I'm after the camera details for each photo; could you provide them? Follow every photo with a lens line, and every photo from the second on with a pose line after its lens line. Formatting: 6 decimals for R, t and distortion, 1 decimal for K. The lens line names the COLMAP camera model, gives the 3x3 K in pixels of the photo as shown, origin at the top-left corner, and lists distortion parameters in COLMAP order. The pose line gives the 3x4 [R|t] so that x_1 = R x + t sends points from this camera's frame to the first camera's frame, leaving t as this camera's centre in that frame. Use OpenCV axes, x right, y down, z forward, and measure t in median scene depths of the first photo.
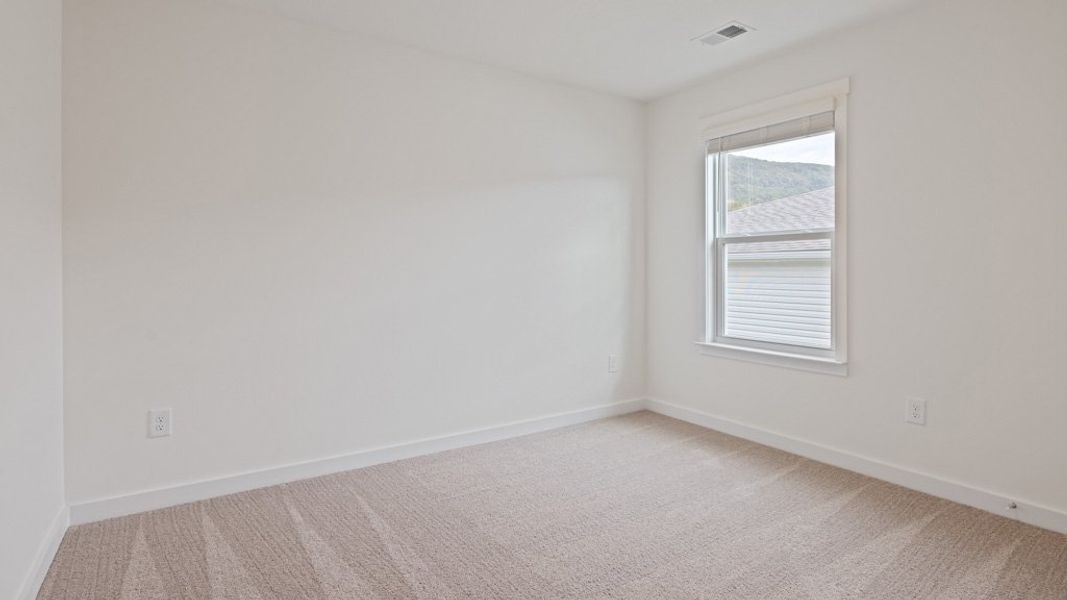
lens RADIAL K [[563.2, 0, 534.5], [0, 563.2, 295.8], [0, 0, 1]] dist [0.003806, 0.002198]
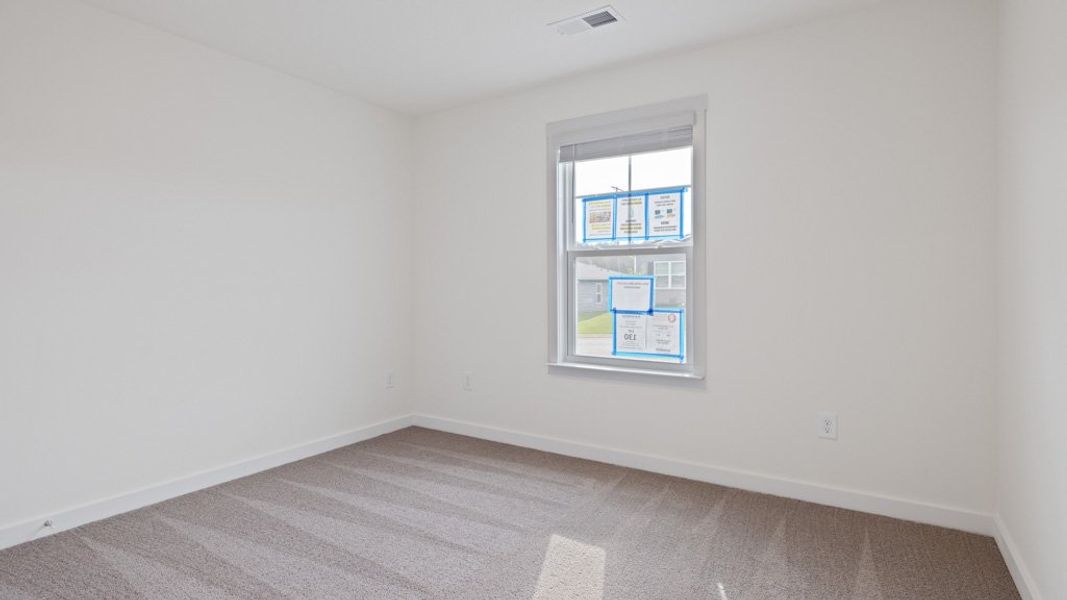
lens RADIAL K [[563.2, 0, 537.1], [0, 563.2, 302.1], [0, 0, 1]] dist [0.003806, 0.002198]
pose [[0.916264, -0.014962, 0.400295, -0.120010], [0.022334, 0.999656, -0.013757, -0.007008], [-0.399951, 0.021545, 0.916283, 0.188473]]
